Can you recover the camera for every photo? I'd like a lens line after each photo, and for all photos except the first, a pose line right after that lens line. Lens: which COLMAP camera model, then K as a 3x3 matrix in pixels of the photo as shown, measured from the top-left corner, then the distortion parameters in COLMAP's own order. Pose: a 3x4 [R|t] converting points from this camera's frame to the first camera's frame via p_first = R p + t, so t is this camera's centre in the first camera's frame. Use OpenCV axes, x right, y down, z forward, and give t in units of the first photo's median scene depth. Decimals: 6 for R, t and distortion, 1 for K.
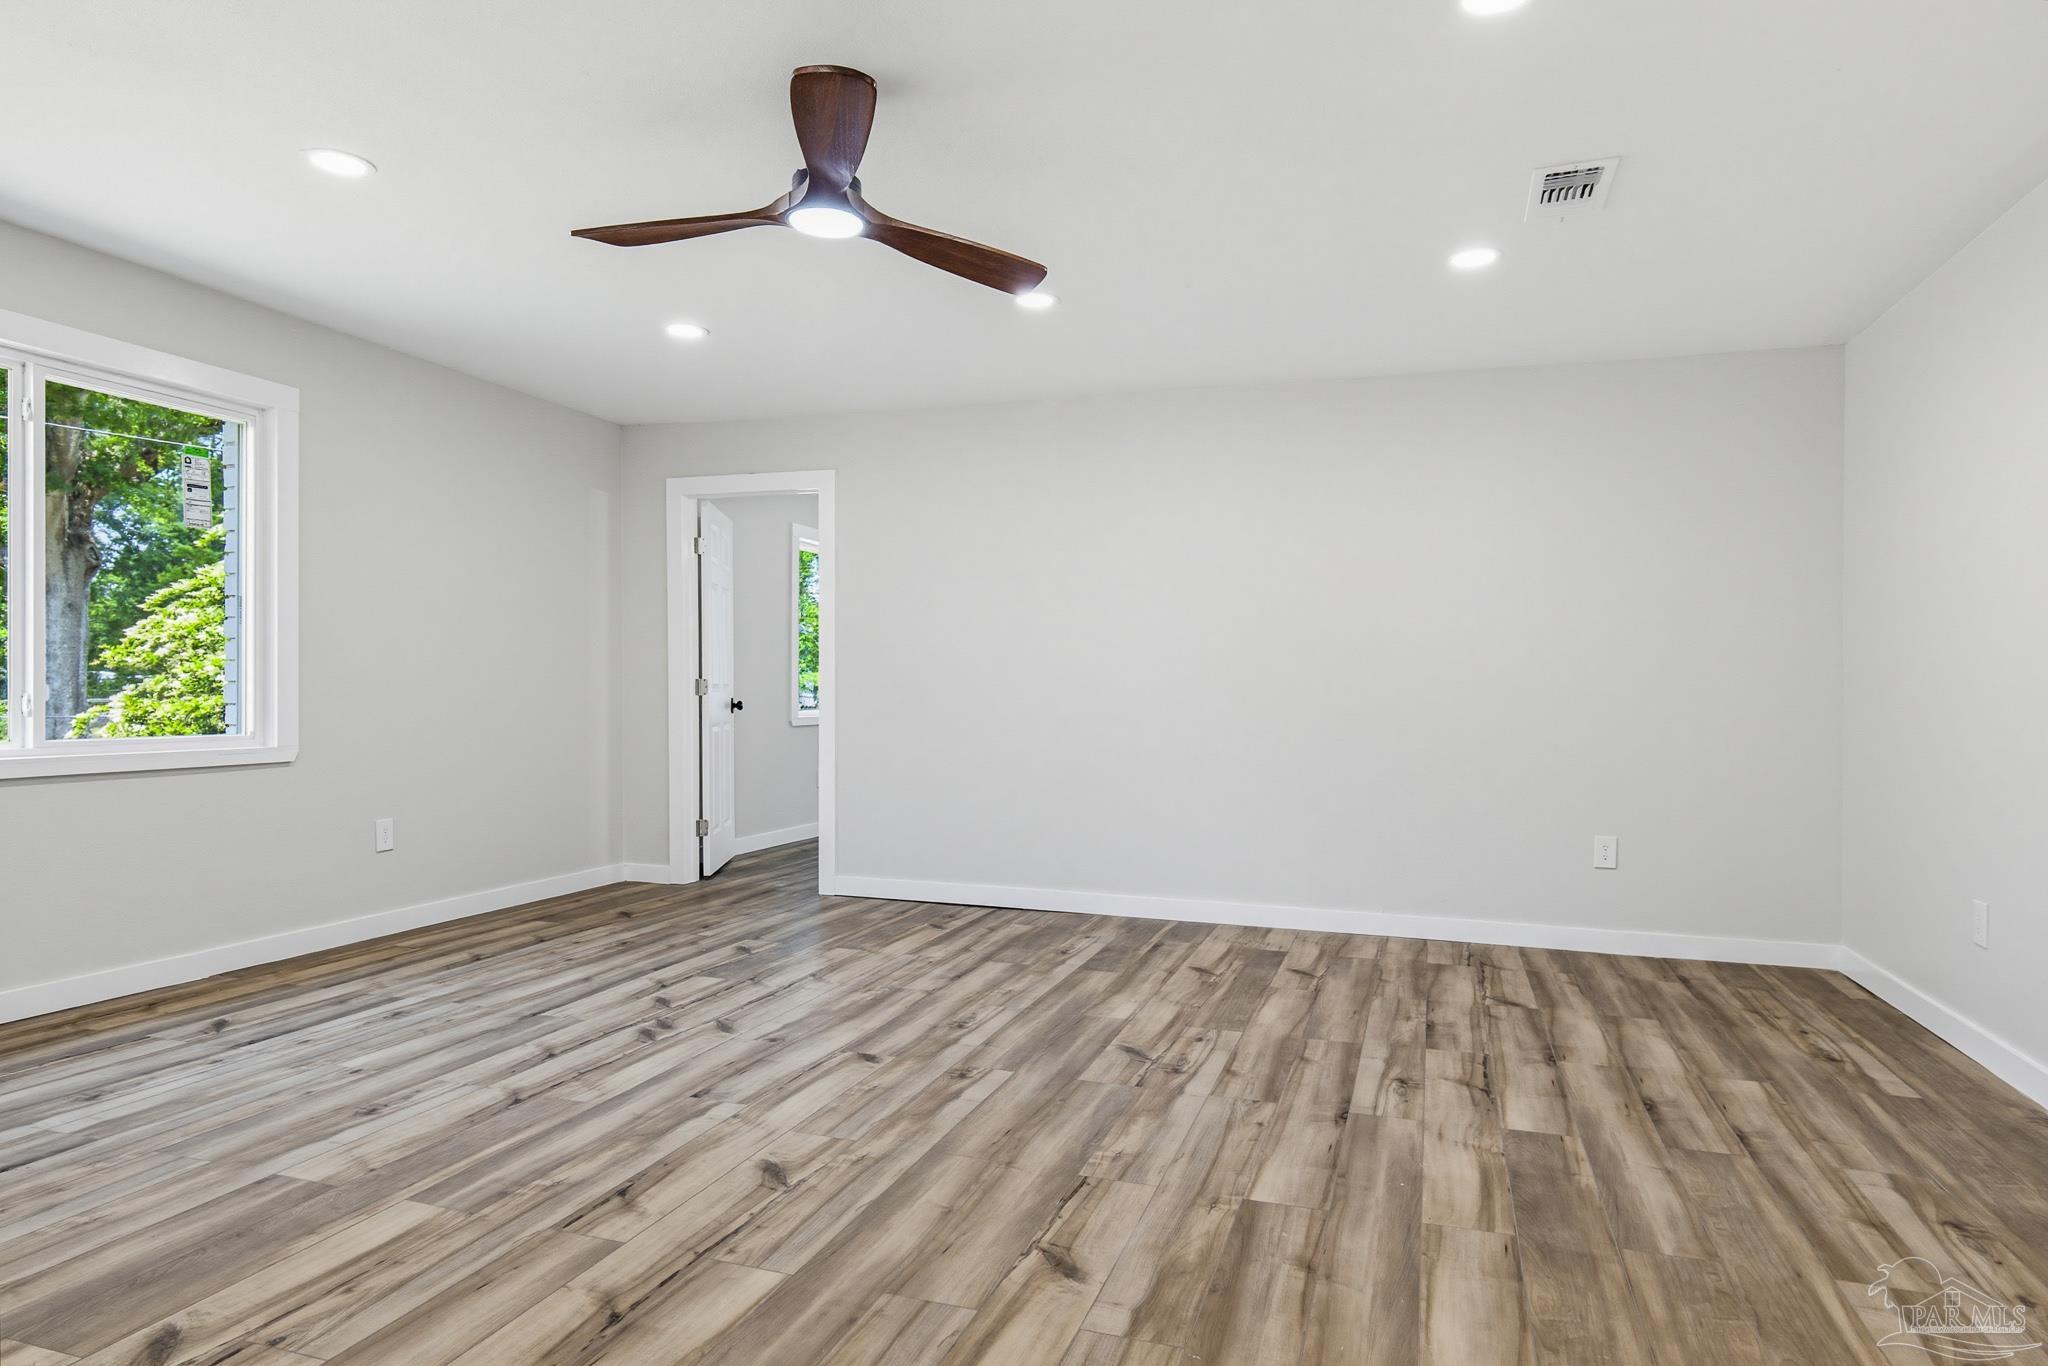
lens RADIAL K [[1206.7, 0, 1030.8], [0, 1206.7, 680.7], [0, 0, 1]] dist [0.004725, 0.000295]
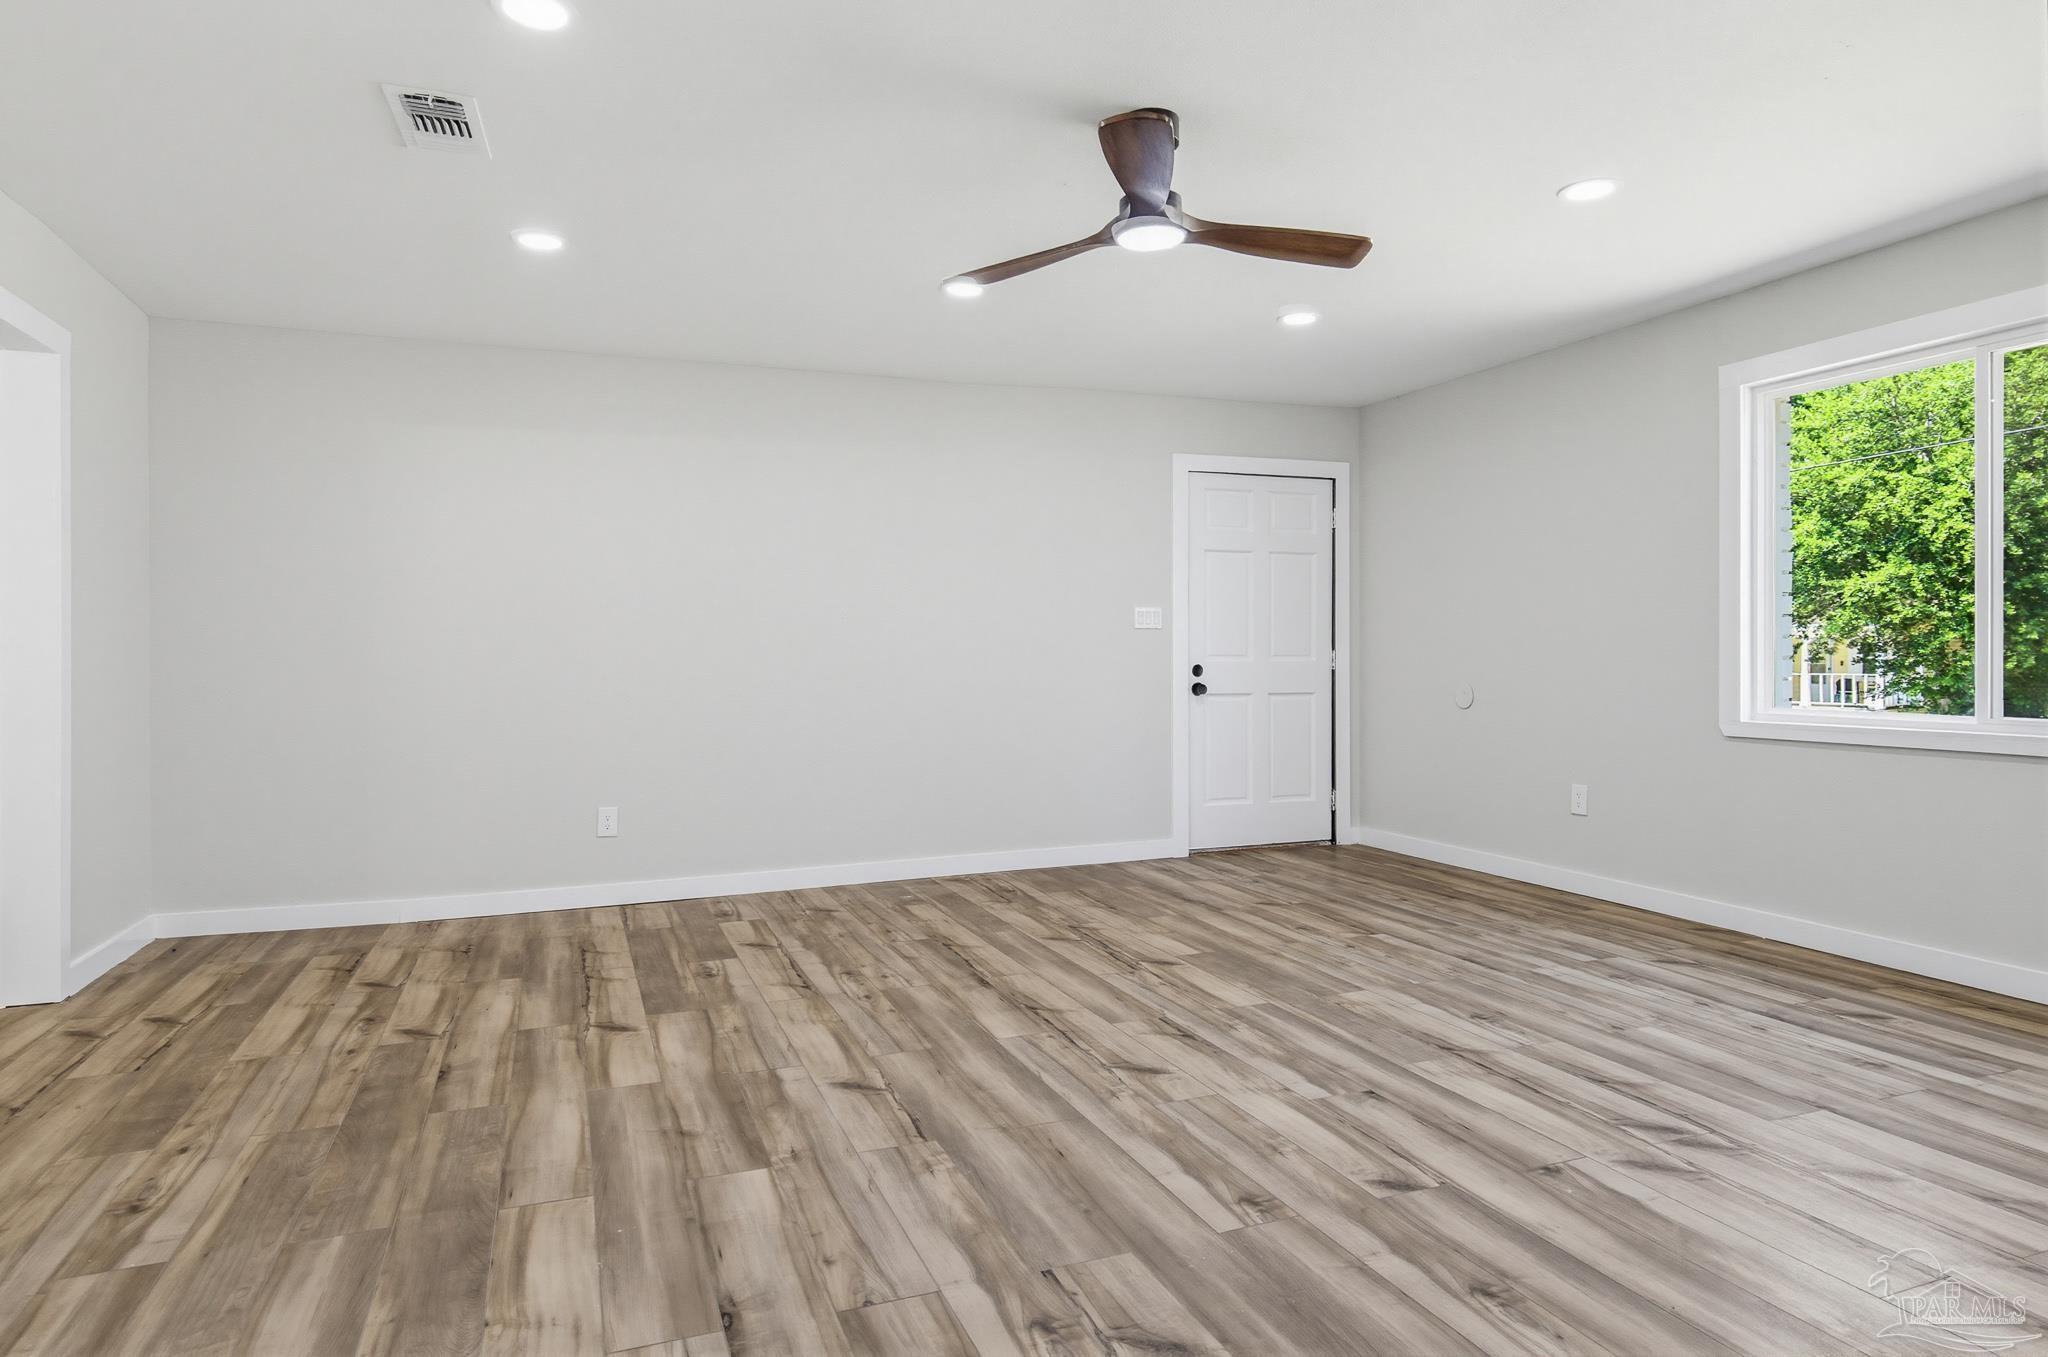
lens RADIAL K [[1206.7, 0, 1030.8], [0, 1206.7, 676.2], [0, 0, 1]] dist [0.004725, 0.000295]
pose [[-0.767984, 0.004190, -0.640455, 0.548950], [0.001520, 0.999988, 0.004719, 0.012456], [0.640467, 0.002651, -0.767981, 1.603310]]
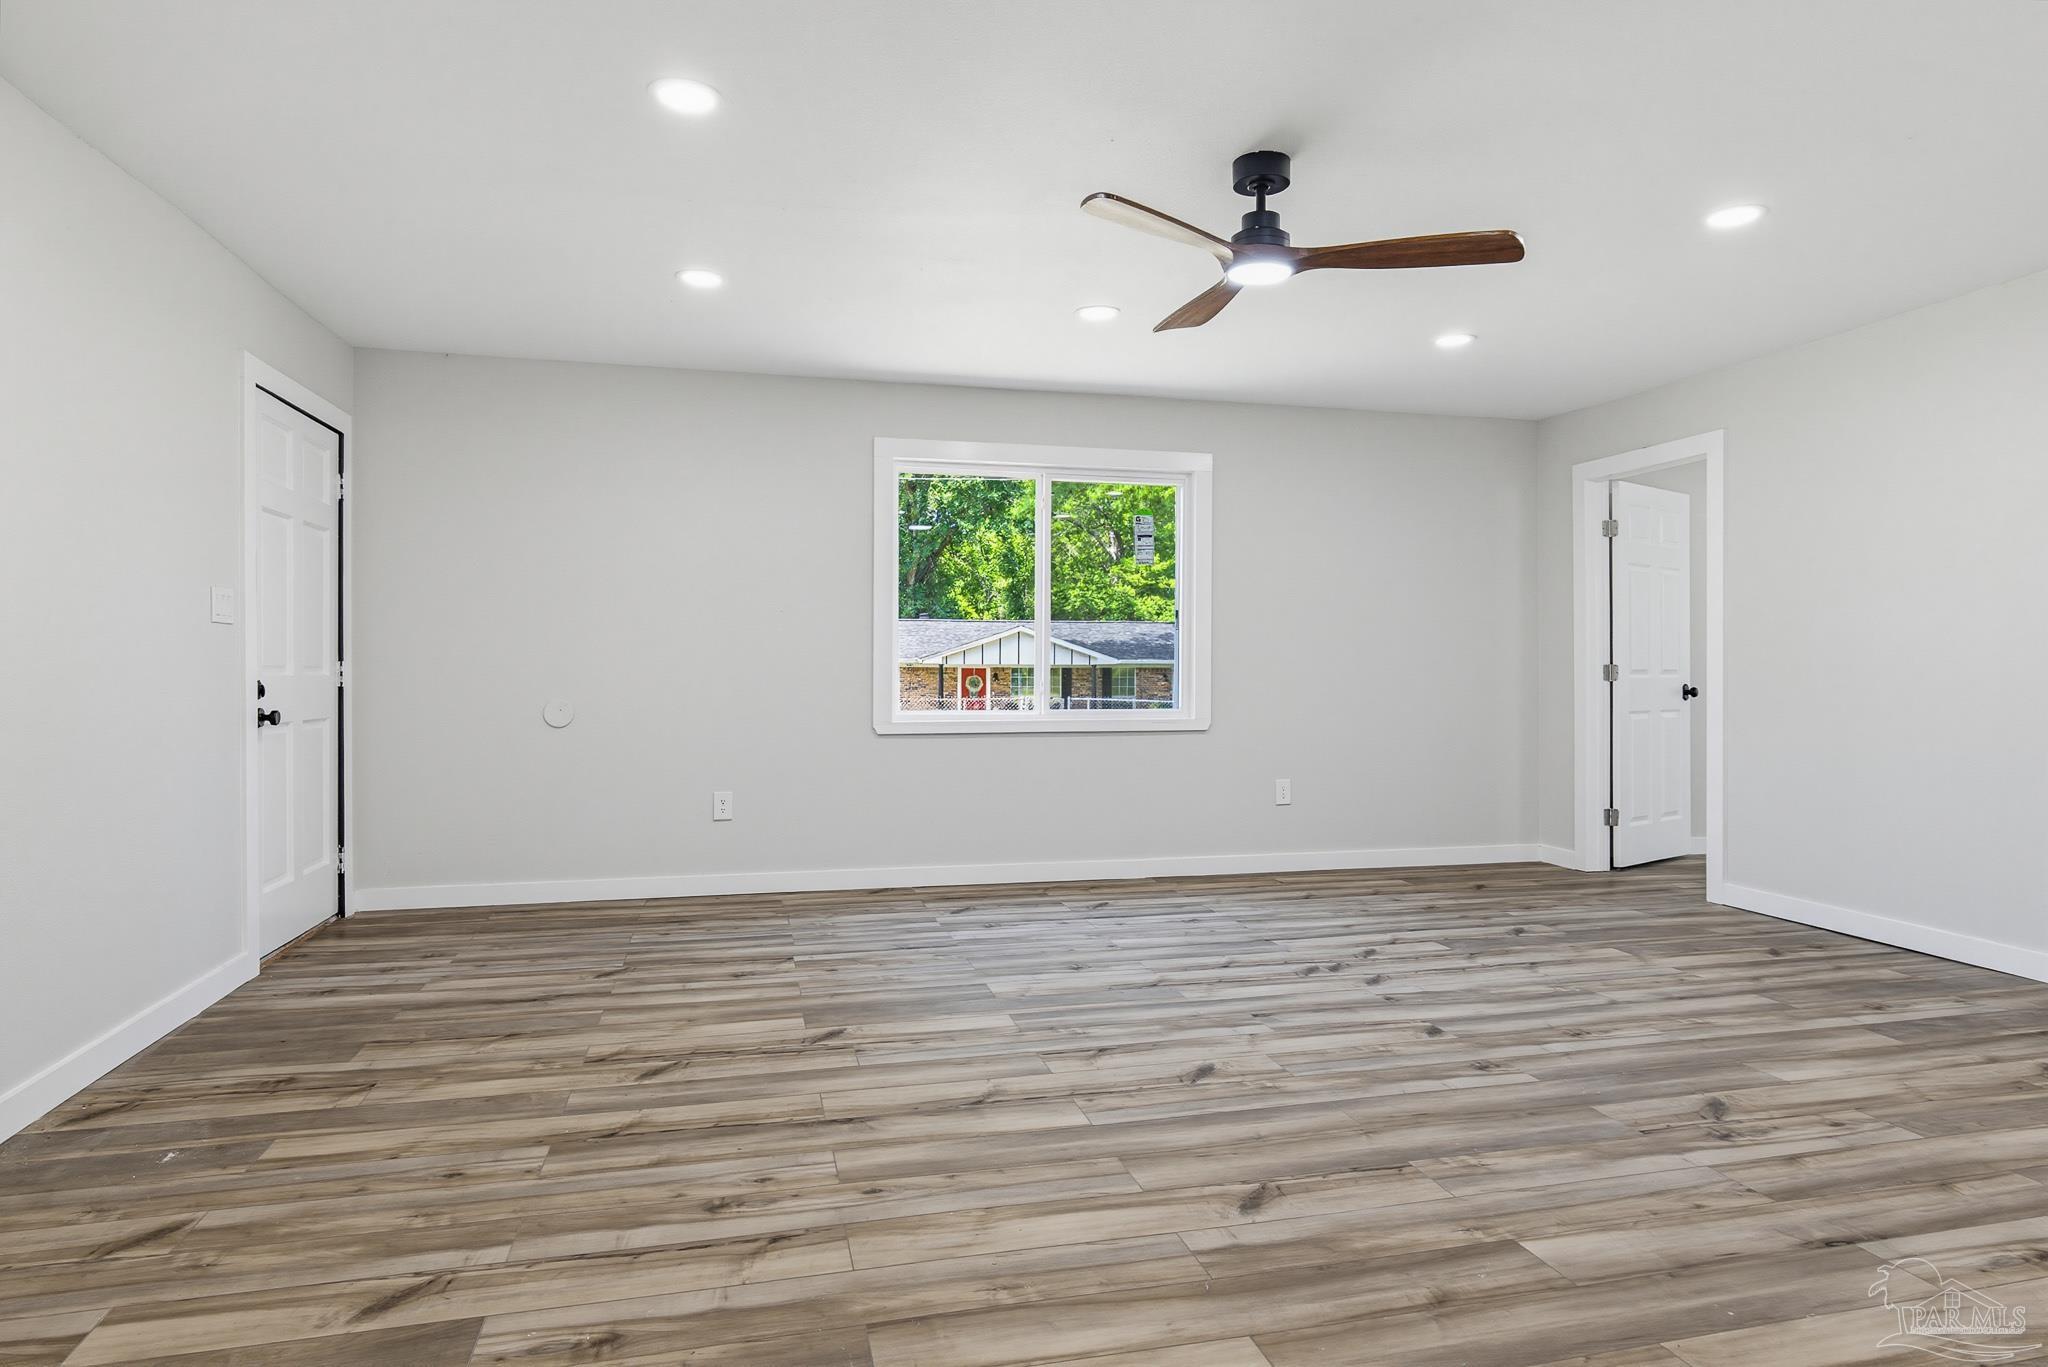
lens RADIAL K [[1183.9, 0, 1033.5], [0, 1183.9, 678.0], [0, 0, 1]] dist [0.002920, 0.003258]
pose [[0.541188, -0.002136, -0.840899, 0.610882], [0.009508, 0.999948, 0.003579, 0.002297], [0.840848, -0.009932, 0.541180, 0.186612]]
